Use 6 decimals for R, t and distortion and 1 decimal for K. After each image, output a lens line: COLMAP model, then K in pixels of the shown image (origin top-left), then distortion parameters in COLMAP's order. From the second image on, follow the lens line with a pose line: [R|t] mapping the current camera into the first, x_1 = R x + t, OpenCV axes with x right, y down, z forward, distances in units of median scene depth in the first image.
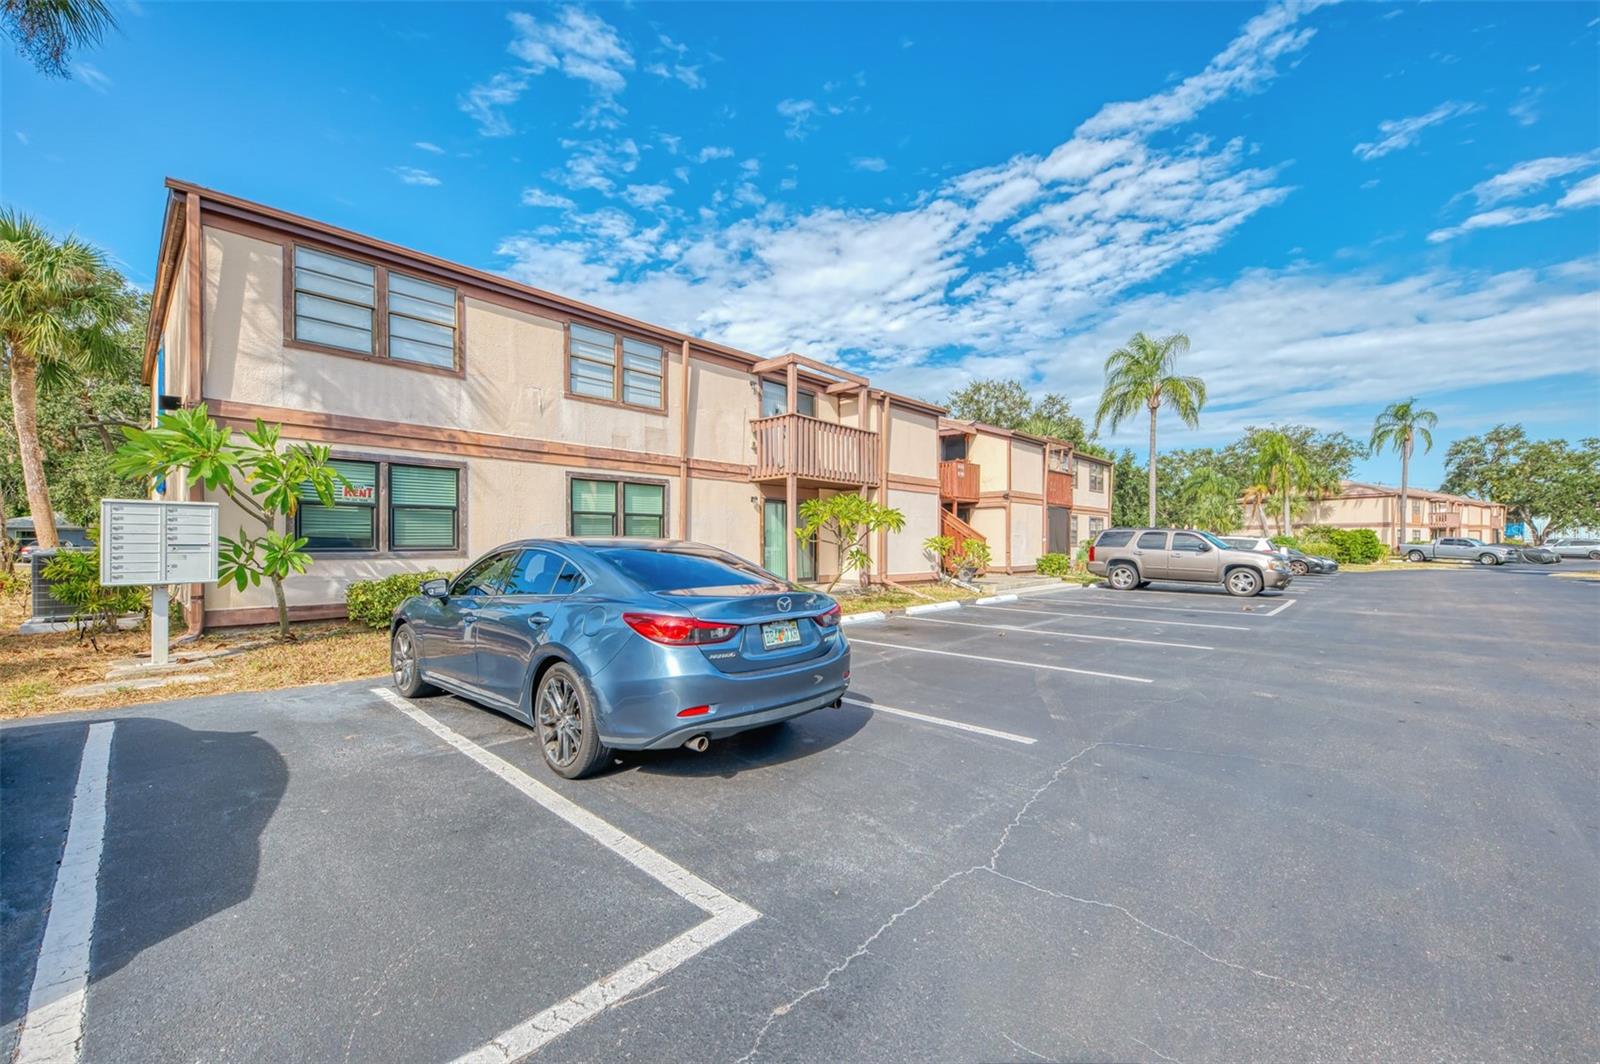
lens RADIAL K [[615.9, 0, 791.6], [0, 615.9, 540.6], [0, 0, 1]] dist [-0.000316, -0.000028]
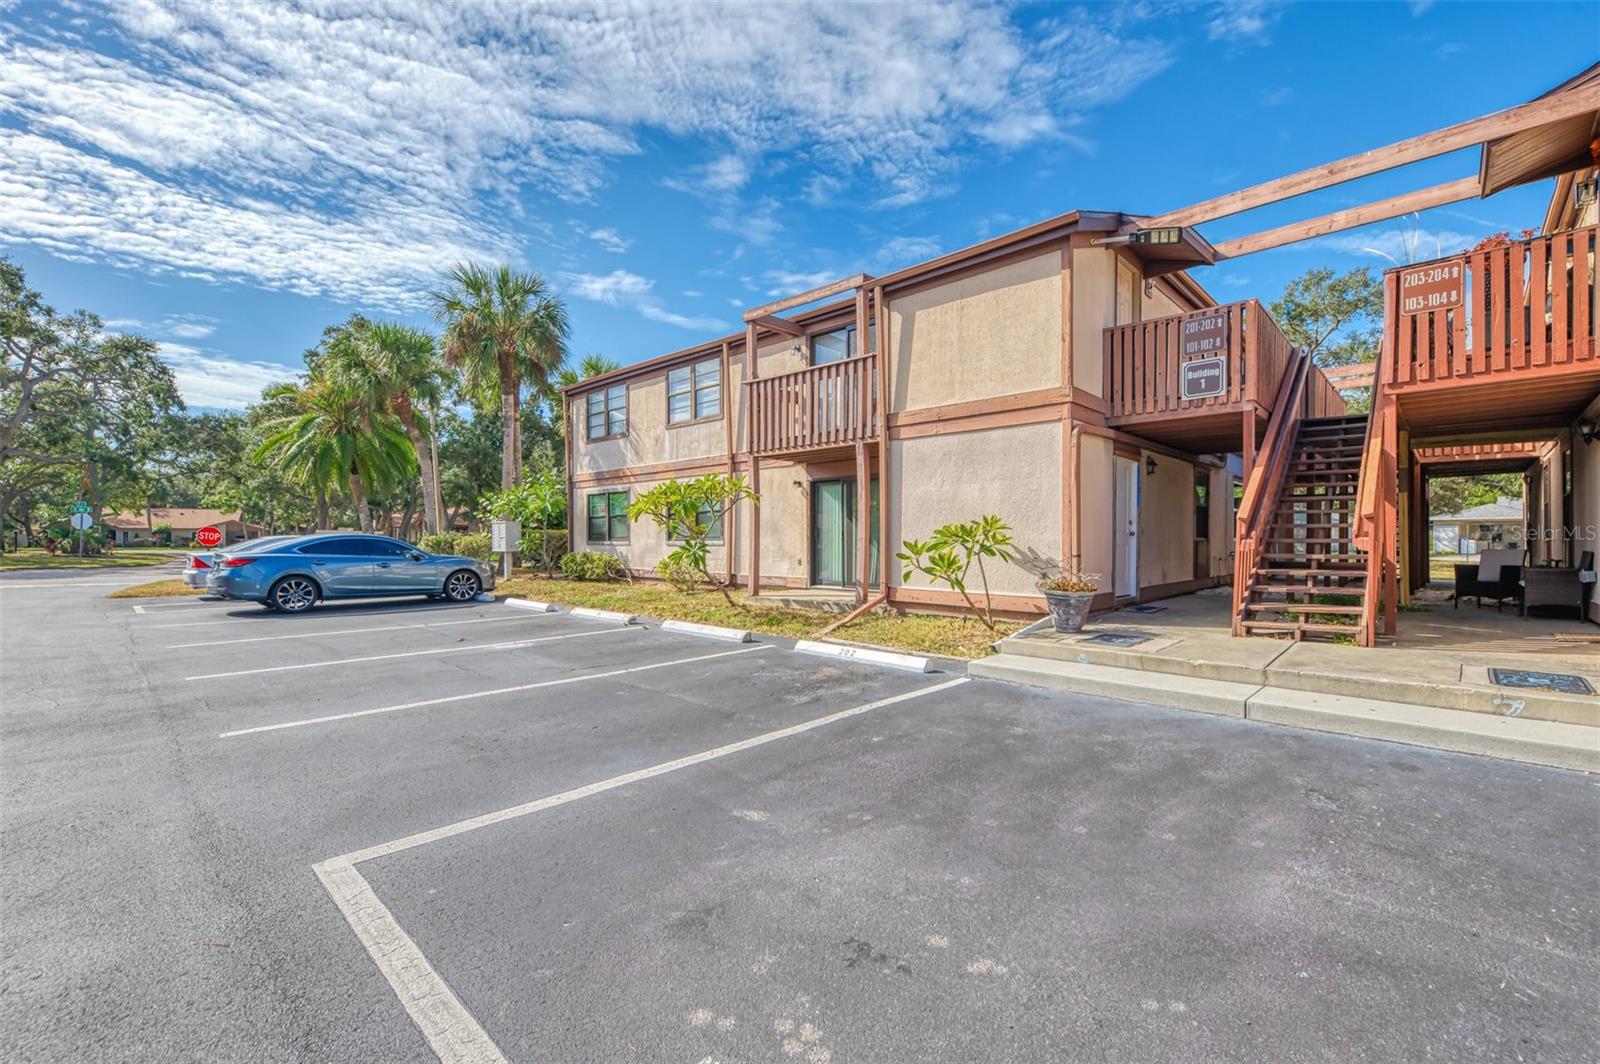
lens RADIAL K [[696.1, 0, 793.9], [0, 696.1, 538.4], [0, 0, 1]] dist [-0.001354, -0.000021]
pose [[-0.023139, 0.004106, -0.999724, 1.181066], [0.014195, 0.999892, 0.003779, 0.008513], [0.999631, -0.014104, -0.023195, 1.315277]]
